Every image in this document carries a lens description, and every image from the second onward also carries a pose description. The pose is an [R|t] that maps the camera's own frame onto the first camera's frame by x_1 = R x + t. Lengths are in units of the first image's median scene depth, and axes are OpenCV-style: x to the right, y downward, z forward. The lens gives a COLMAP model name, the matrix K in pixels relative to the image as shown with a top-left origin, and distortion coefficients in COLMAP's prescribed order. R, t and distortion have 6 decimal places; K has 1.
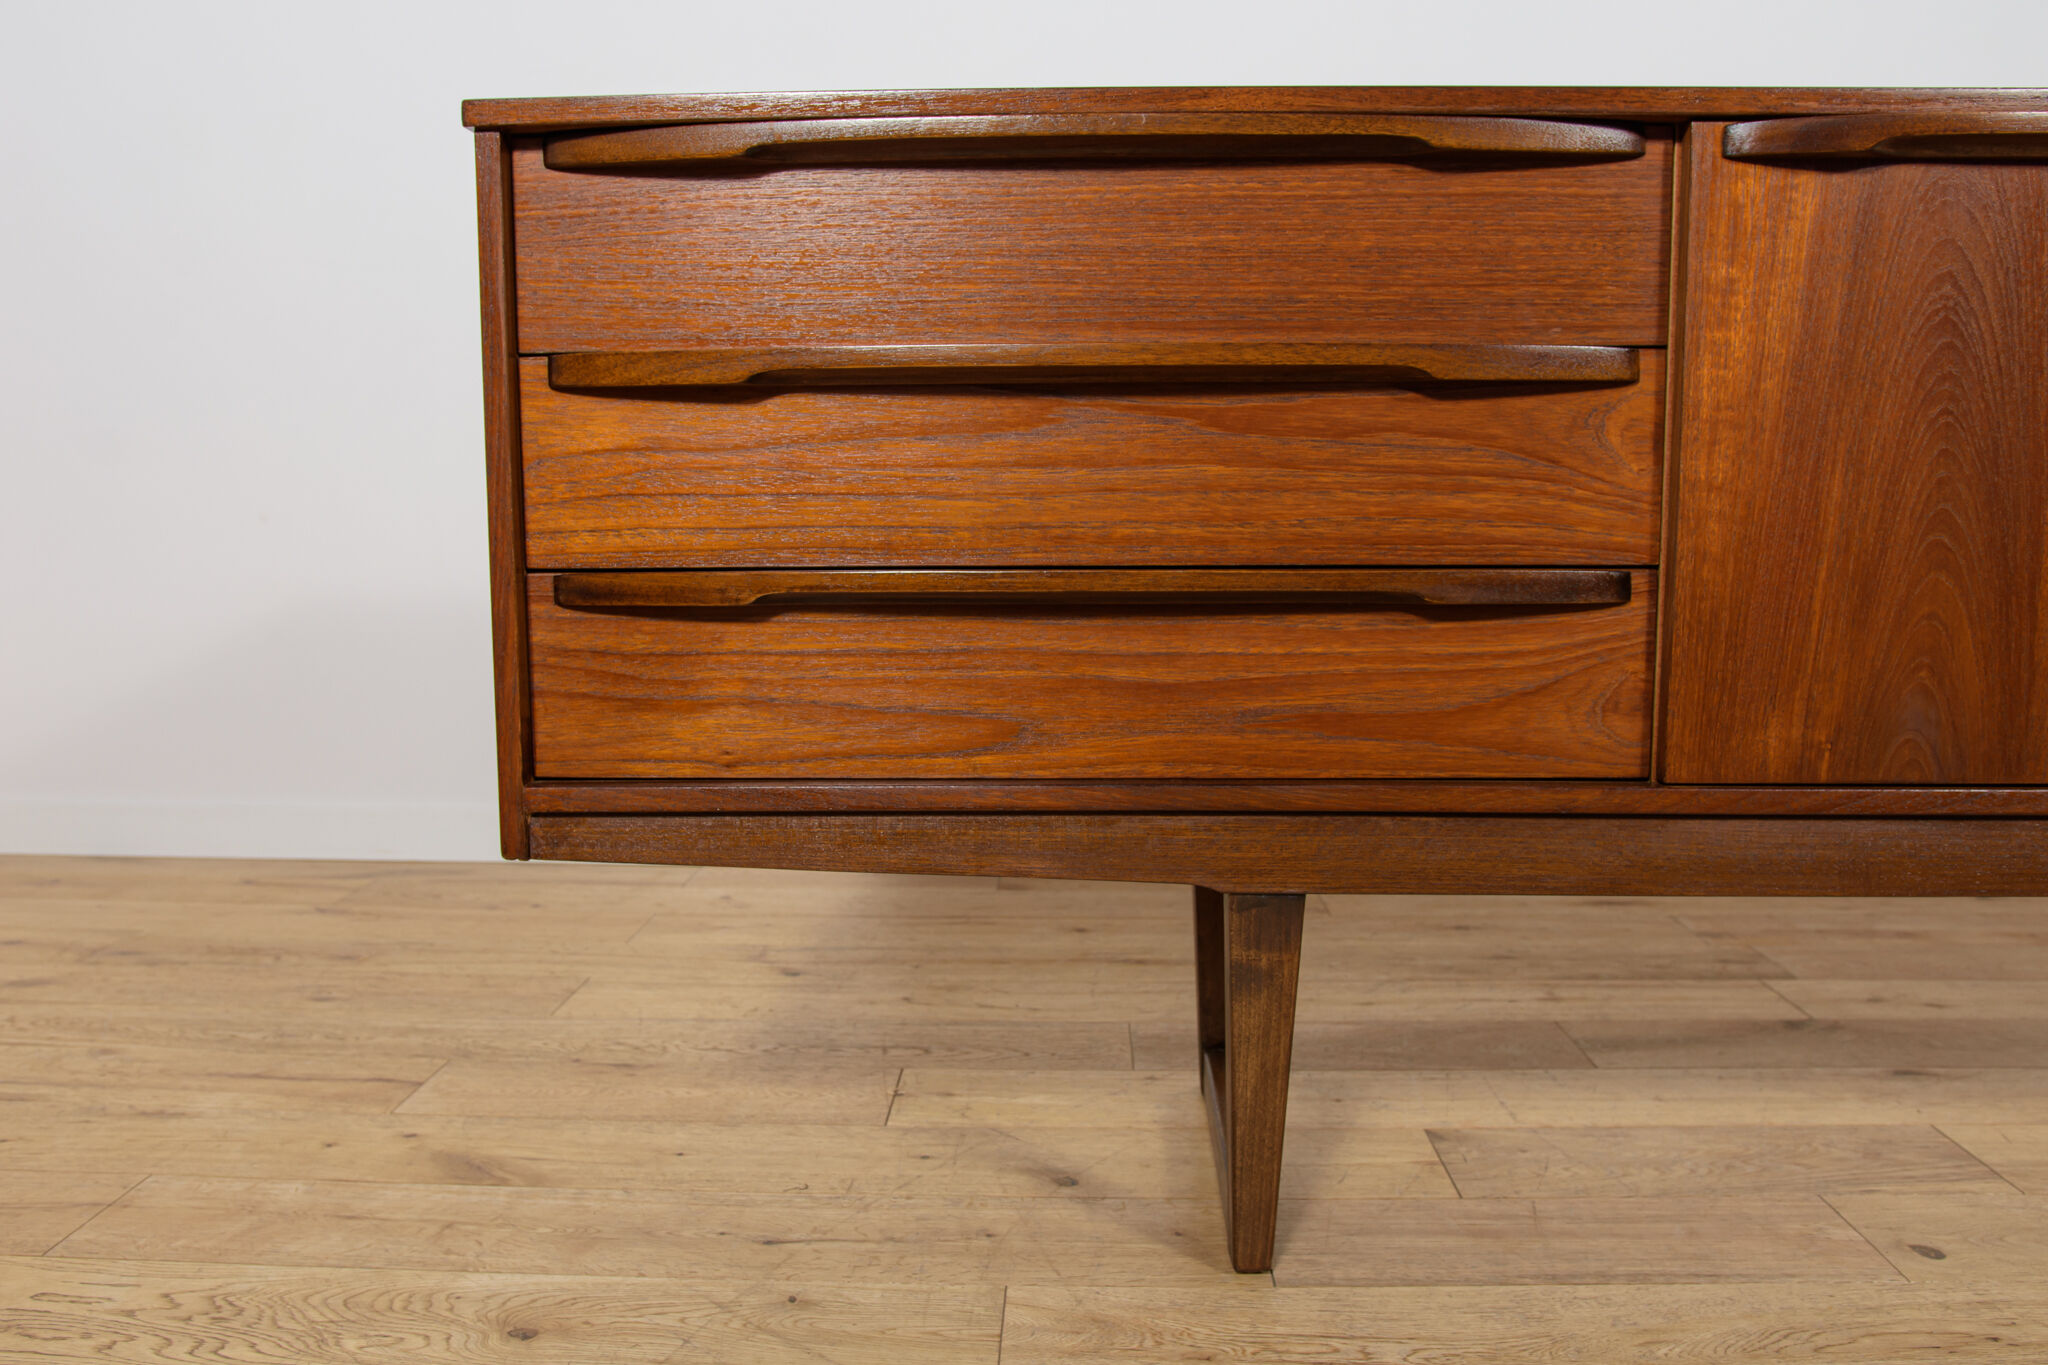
lens RADIAL K [[1623.4, 0, 1011.0], [0, 1623.4, 694.6], [0, 0, 1]] dist [-0.090043, 0.055718]
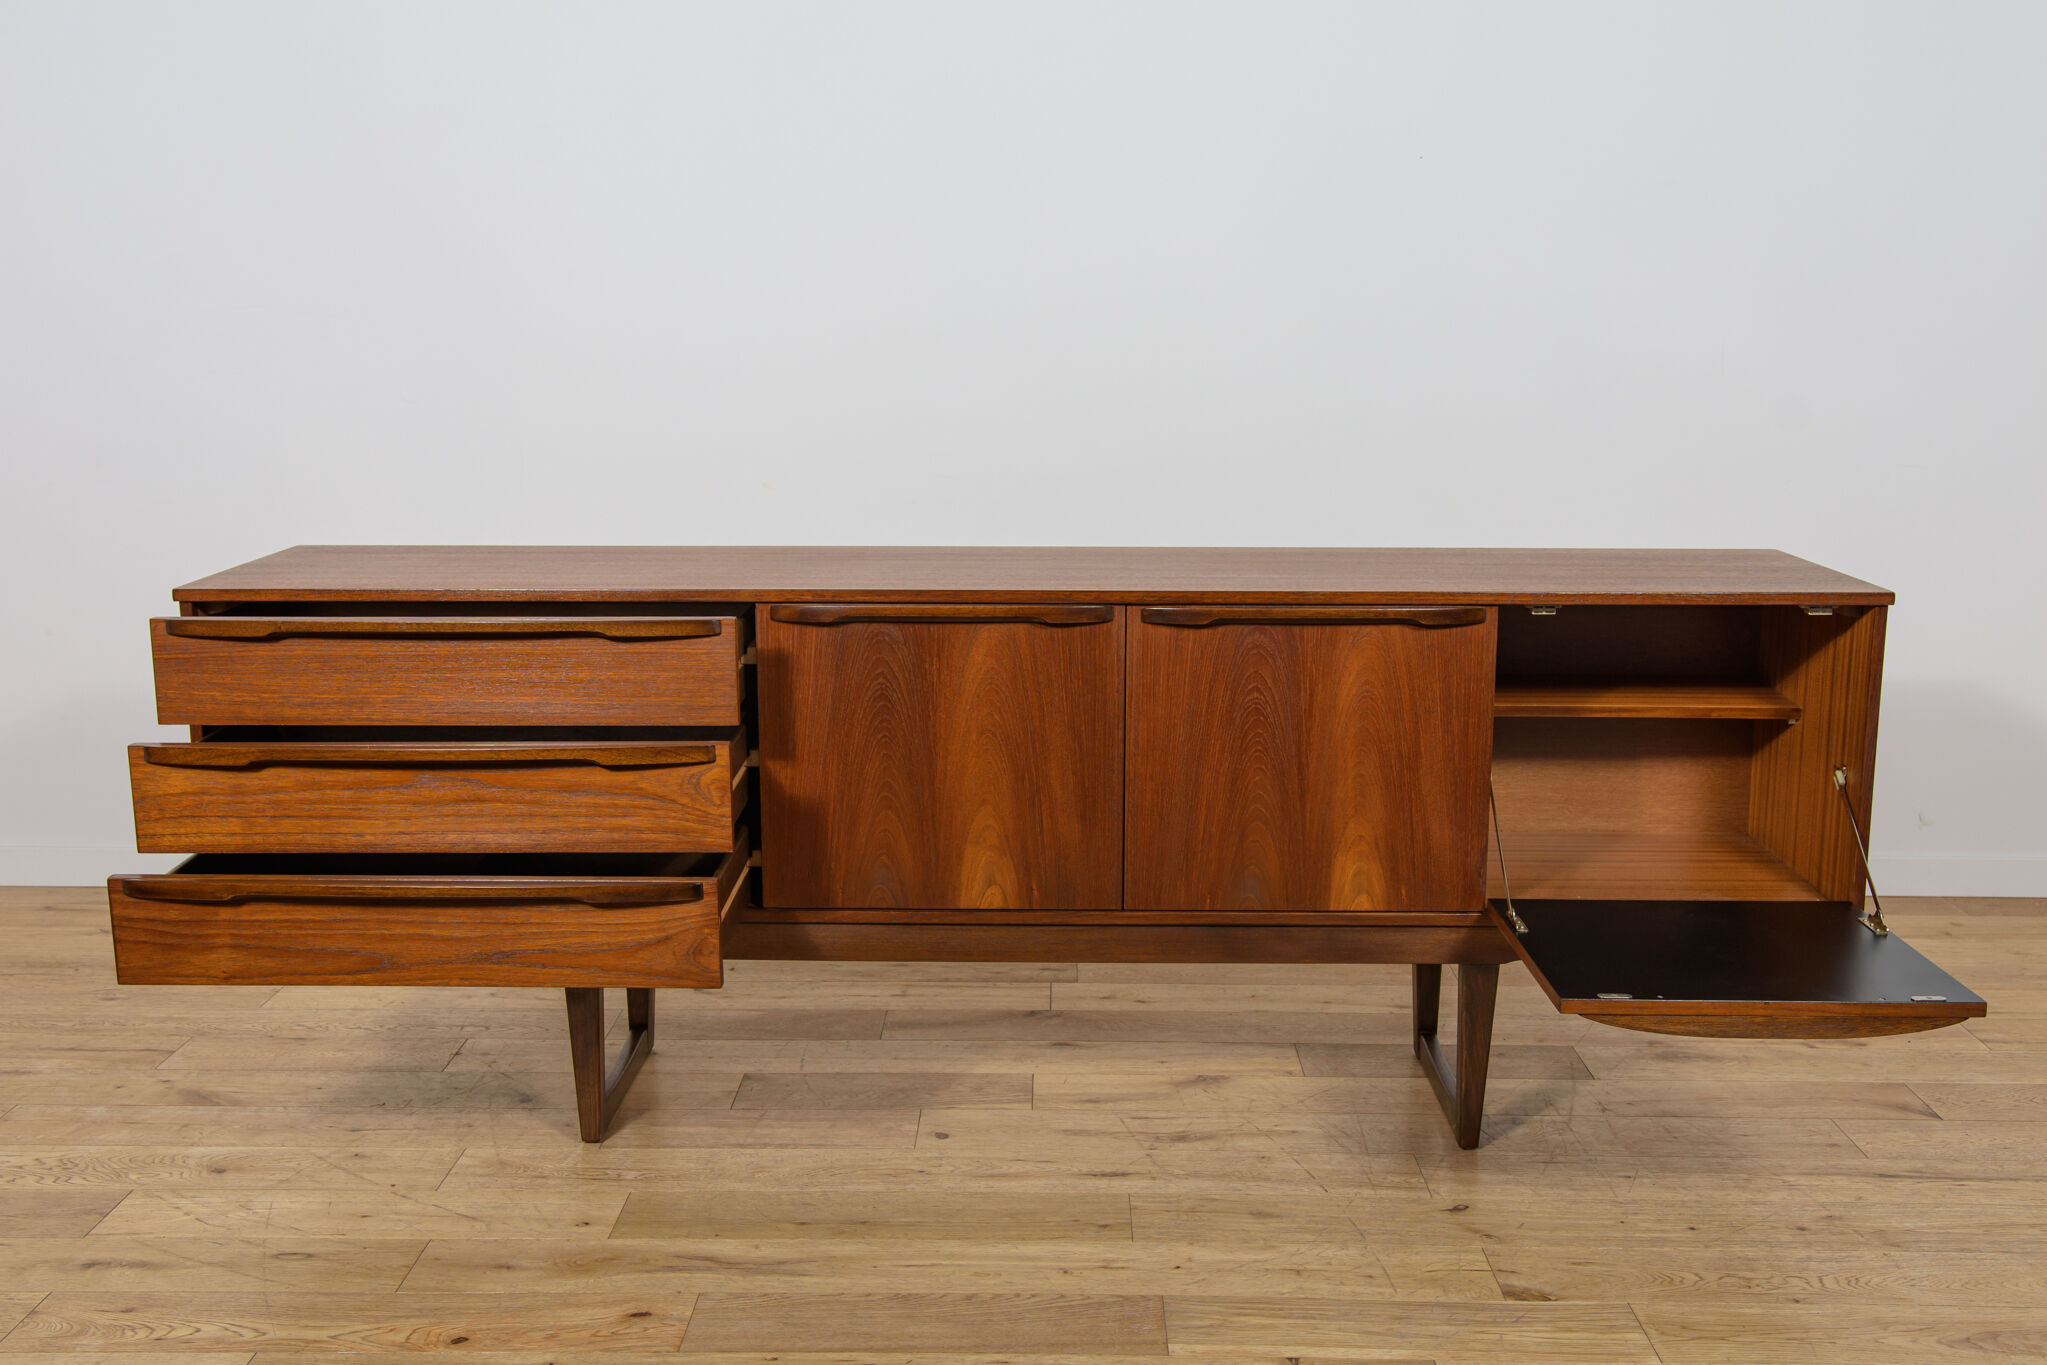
lens RADIAL K [[2127.8, 0, 1020.6], [0, 2127.8, 685.3], [0, 0, 1]] dist [0.027284, 0.000000]
pose [[0.999932, -0.000143, 0.011628, 0.687117], [-0.000663, 0.997596, 0.069297, -0.412656], [-0.011610, -0.069300, 0.997528, -1.702186]]
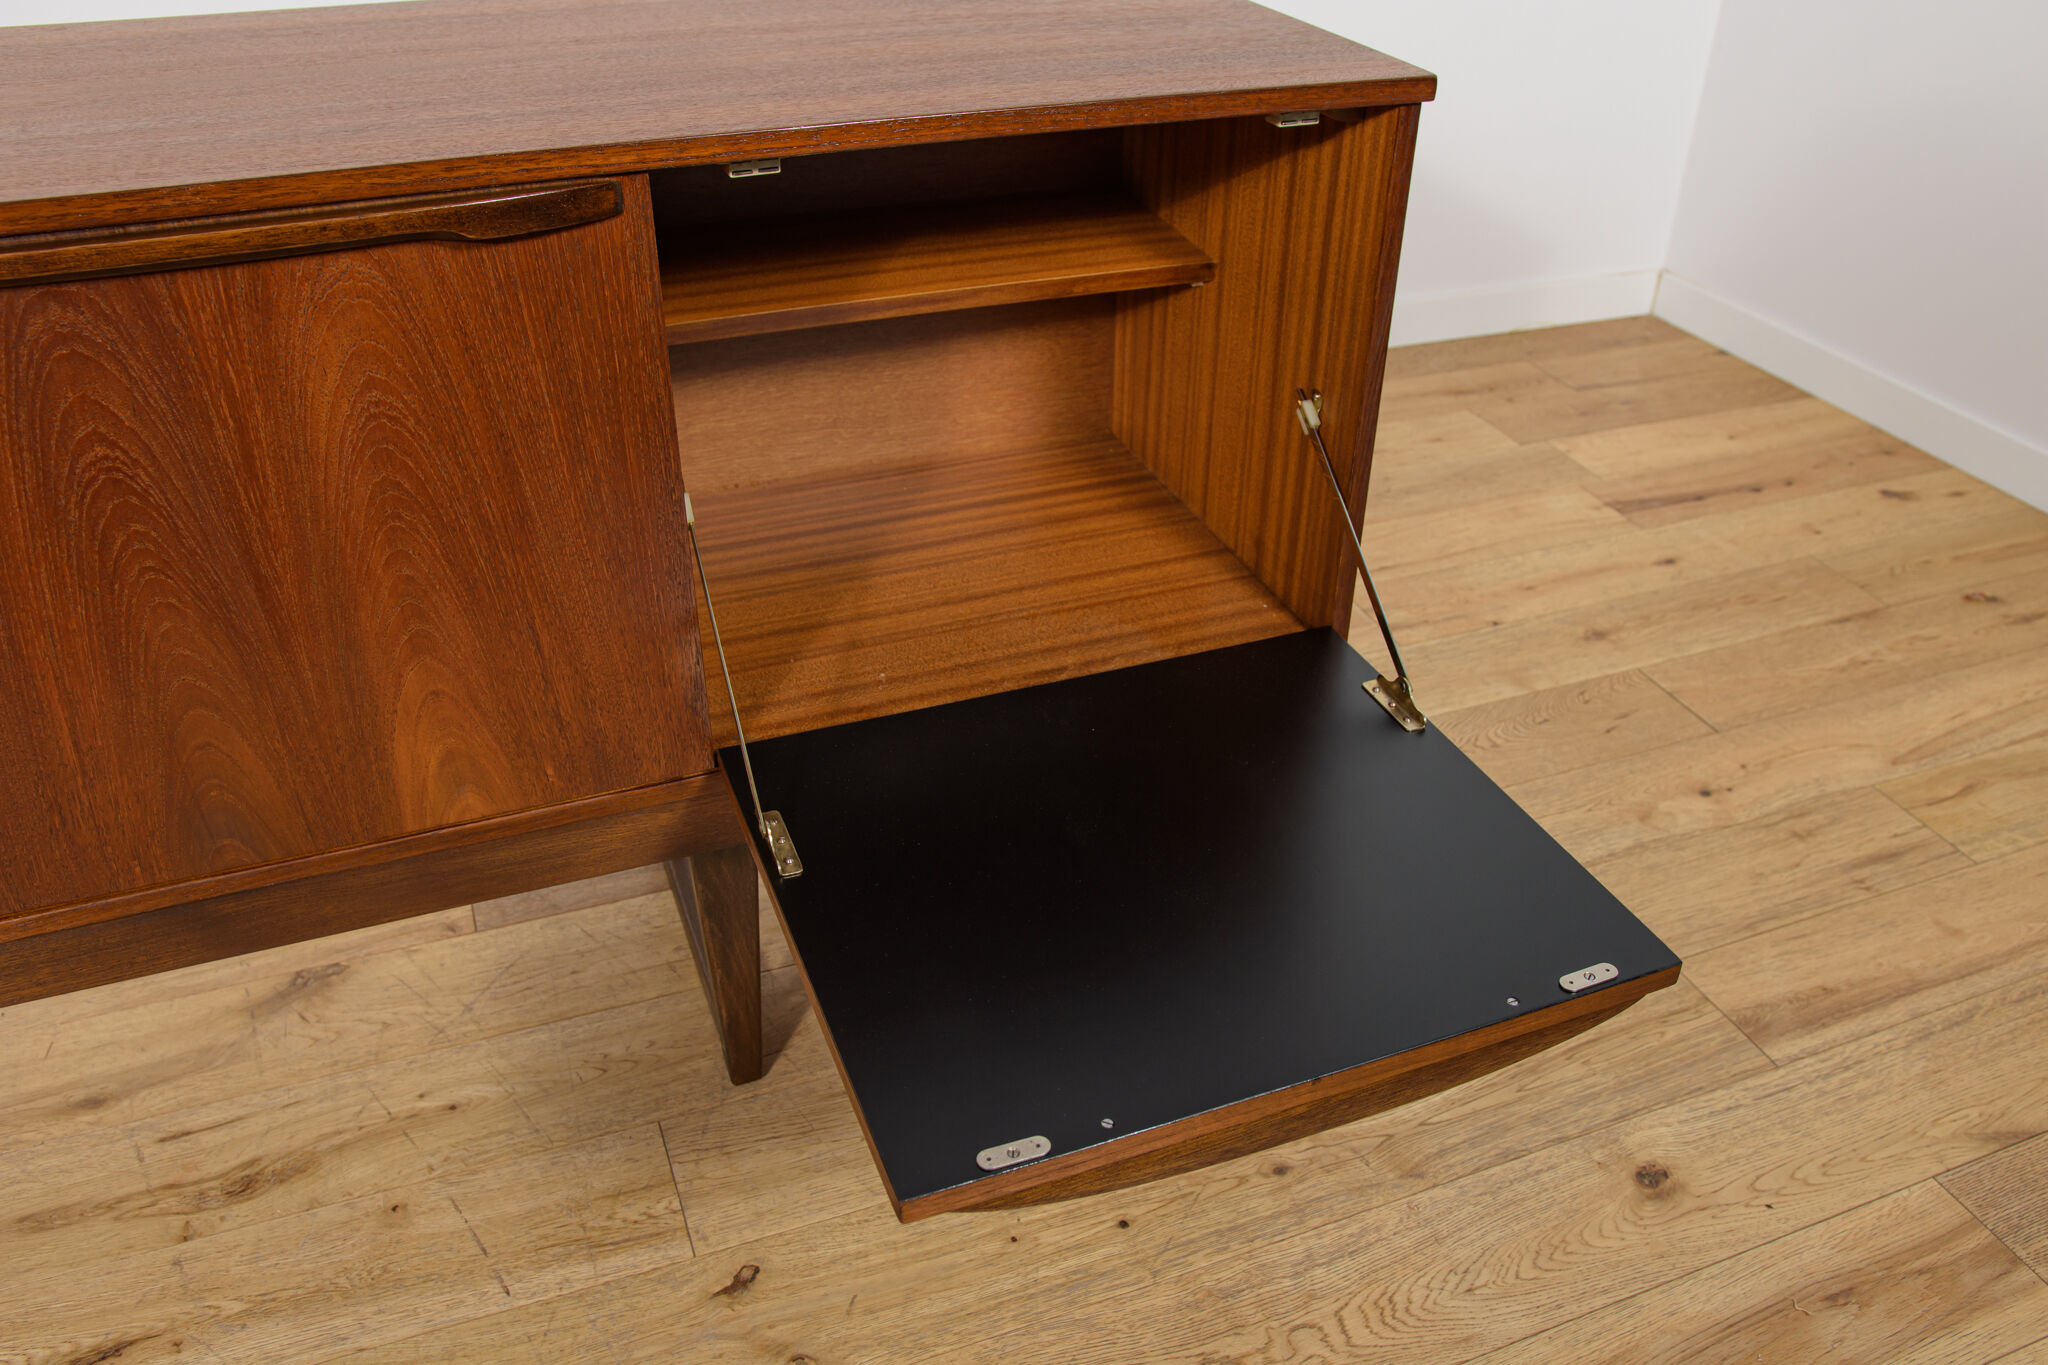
lens RADIAL K [[1623.4, 0, 1048.2], [0, 1623.4, 689.2], [0, 0, 1]] dist [-0.090043, 0.055718]
pose [[0.918126, -0.204594, 0.339389, 1.149555], [0.027762, 0.887525, 0.459922, -0.467261], [-0.395314, -0.412844, 0.820540, 0.001344]]
